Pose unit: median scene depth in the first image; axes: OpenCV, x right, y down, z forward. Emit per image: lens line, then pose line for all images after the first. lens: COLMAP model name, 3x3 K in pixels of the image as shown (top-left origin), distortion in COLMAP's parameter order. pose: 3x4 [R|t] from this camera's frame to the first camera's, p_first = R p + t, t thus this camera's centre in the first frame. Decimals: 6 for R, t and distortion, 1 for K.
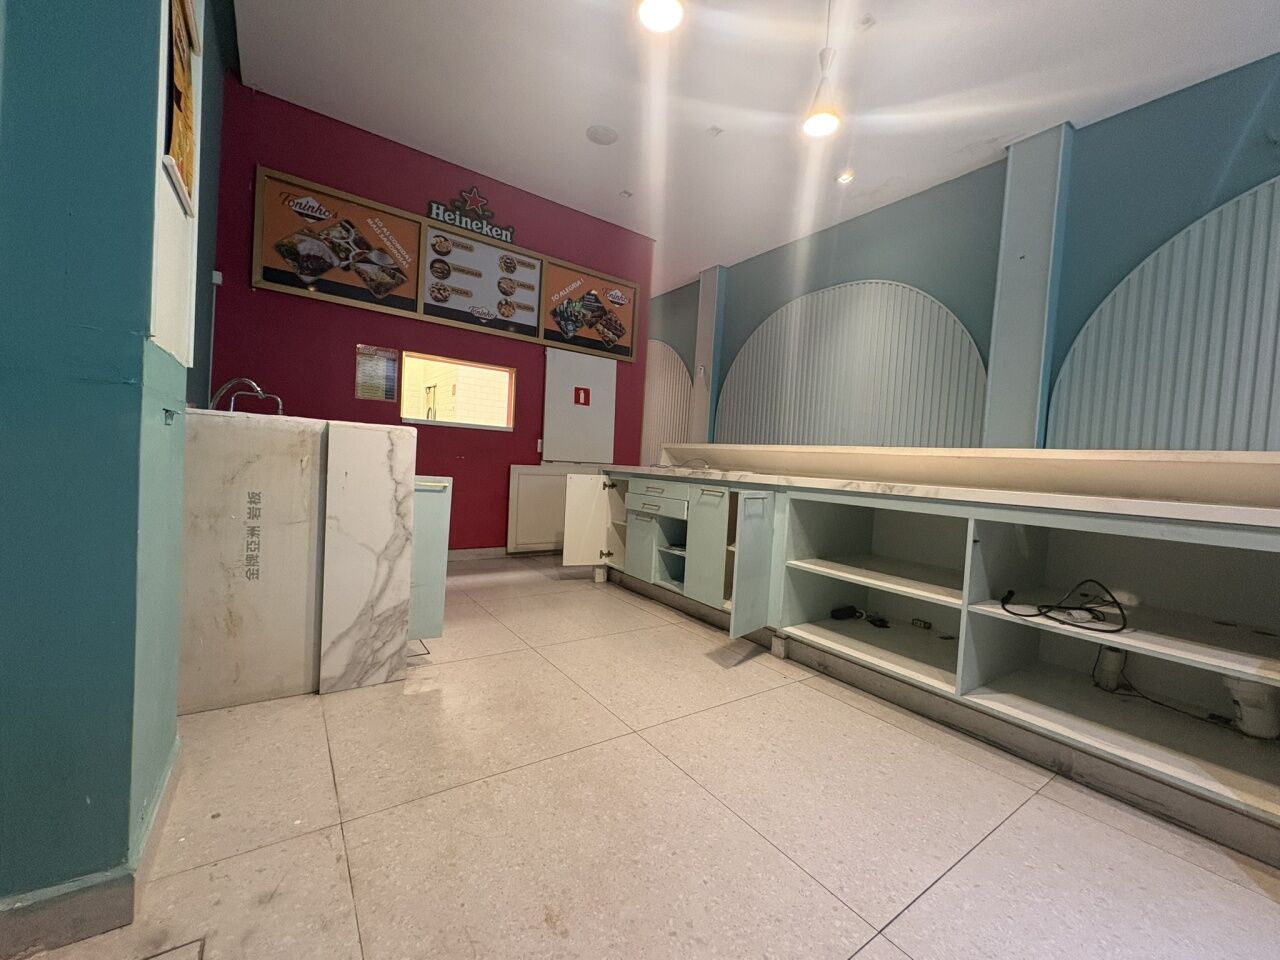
lens RADIAL K [[511.0, 0, 640.4], [0, 511.0, 479.5], [0, 0, 1]] dist [-0.000123, 0.000237]
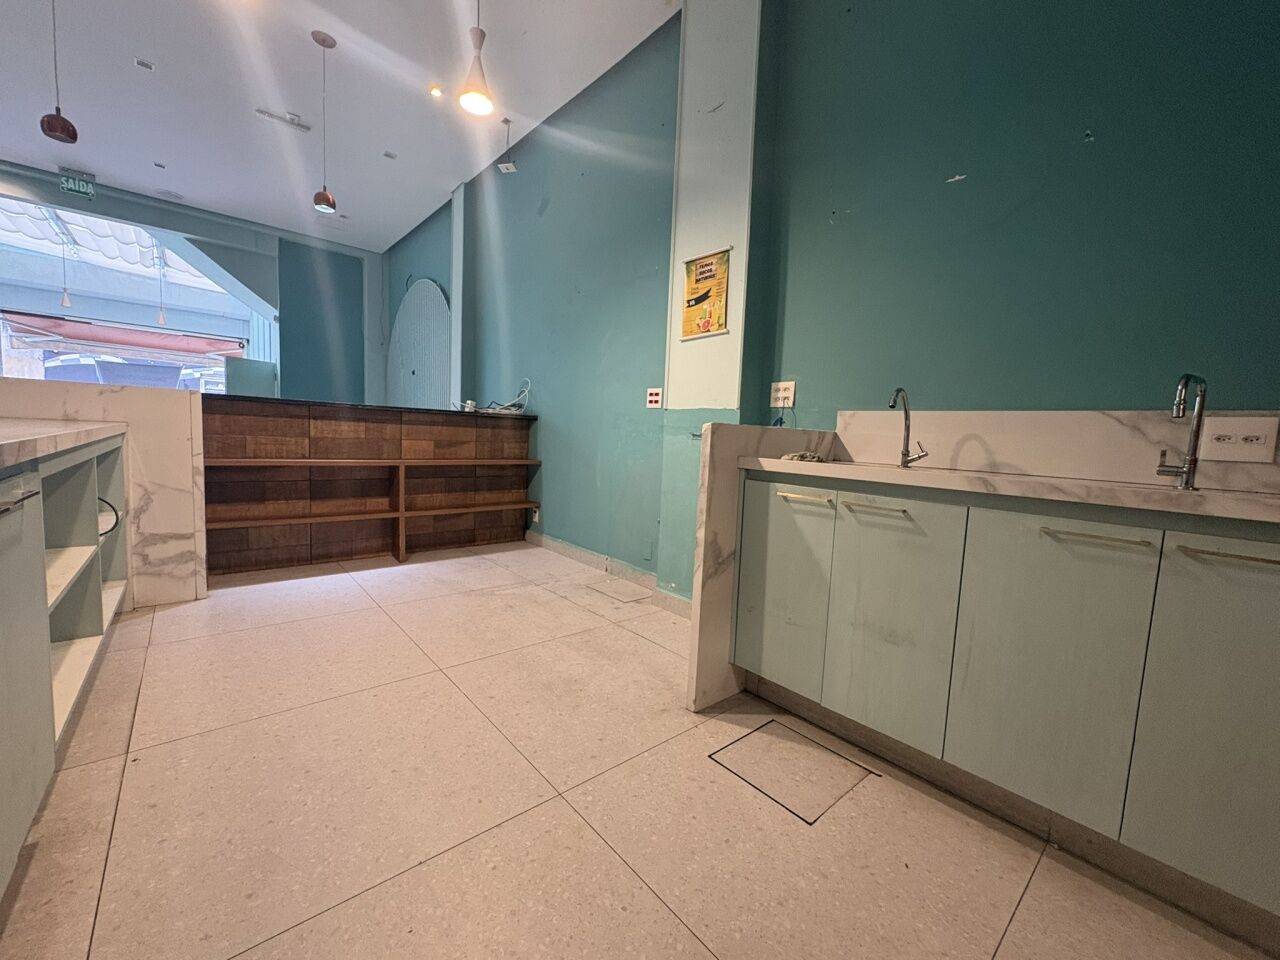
lens RADIAL K [[511.0, 0, 641.7], [0, 511.0, 479.9], [0, 0, 1]] dist [-0.000123, 0.000237]
pose [[-0.989153, -0.095766, -0.111376, -0.128440], [-0.108751, 0.987154, 0.117045, -0.049574], [0.098736, 0.127887, -0.986862, 0.946334]]
